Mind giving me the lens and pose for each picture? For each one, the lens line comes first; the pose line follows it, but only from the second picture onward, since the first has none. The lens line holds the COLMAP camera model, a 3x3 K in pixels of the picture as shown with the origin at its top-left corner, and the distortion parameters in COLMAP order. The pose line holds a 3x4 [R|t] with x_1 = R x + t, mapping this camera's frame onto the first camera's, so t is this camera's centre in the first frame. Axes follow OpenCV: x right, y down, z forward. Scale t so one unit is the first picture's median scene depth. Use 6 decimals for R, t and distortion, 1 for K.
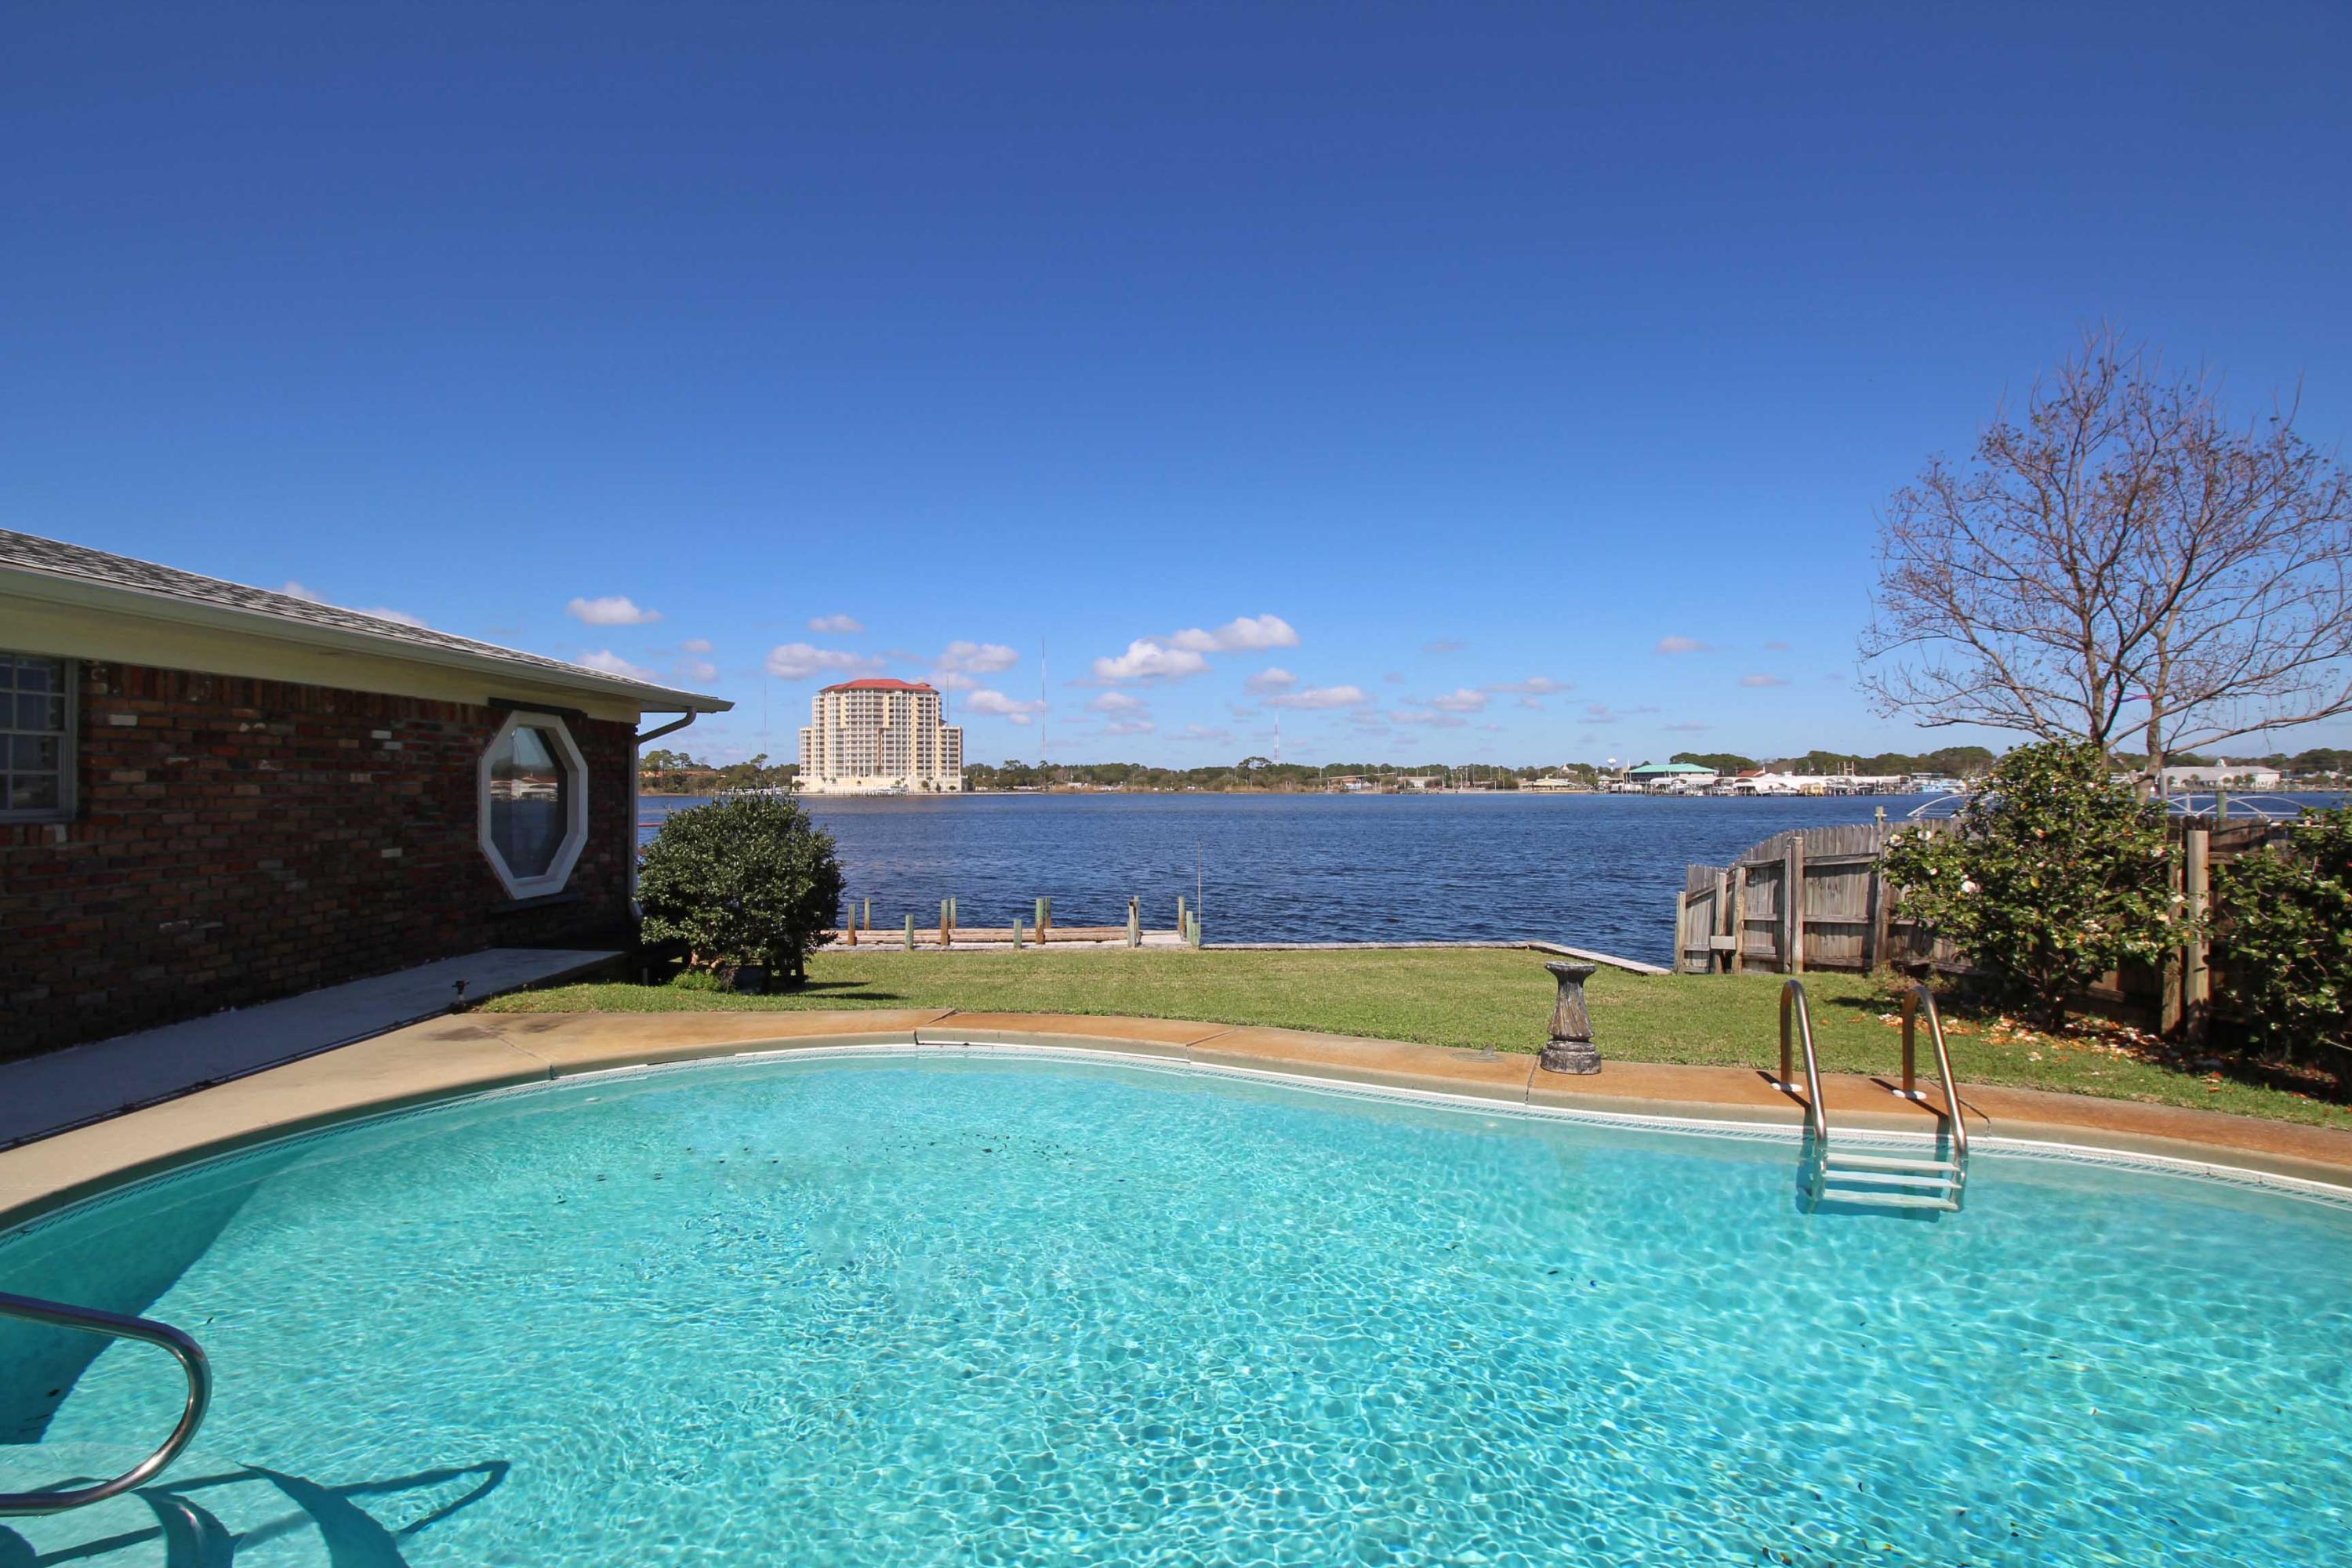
lens RADIAL K [[1091.1, 0, 1168.6], [0, 1091.1, 773.7], [0, 0, 1]] dist [0.003284, -0.016968]
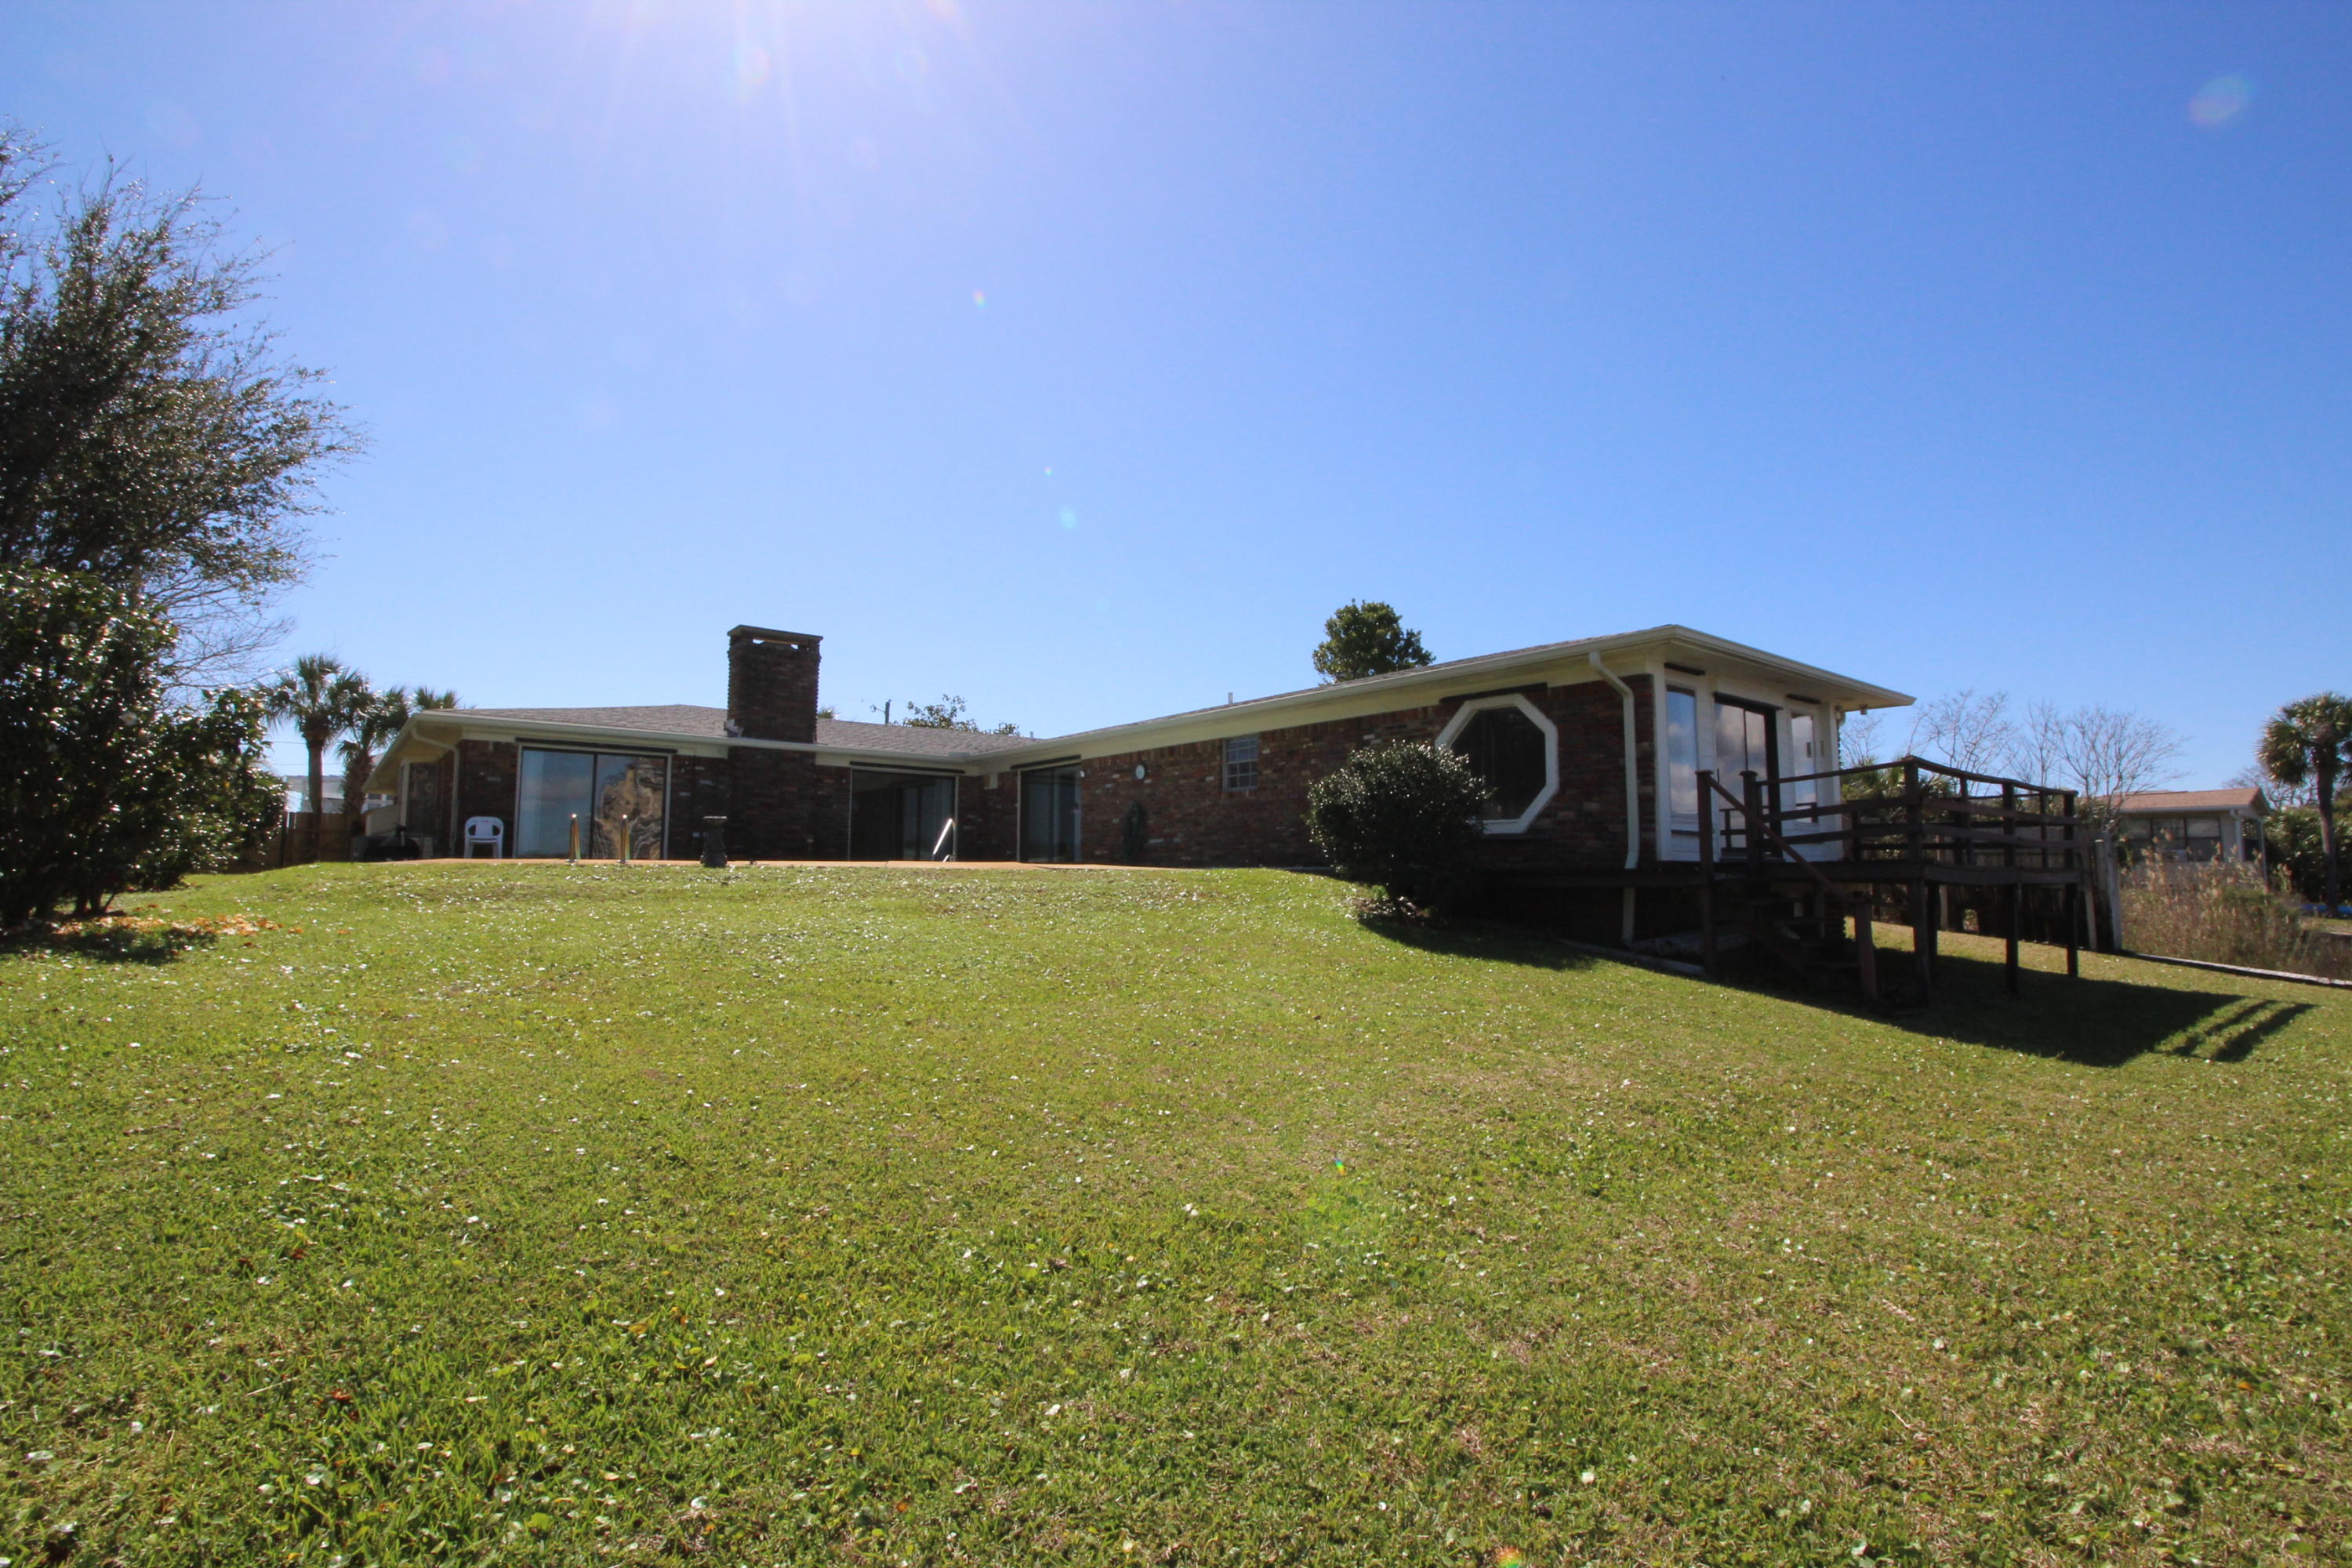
lens RADIAL K [[1101.7, 0, 1178.0], [0, 1101.7, 778.7], [0, 0, 1]] dist [0.001239, -0.013761]
pose [[-0.776714, -0.055610, -0.627394, 0.661275], [0.009097, 0.995000, -0.099456, 0.204110], [0.629788, -0.082957, -0.772325, 2.086026]]
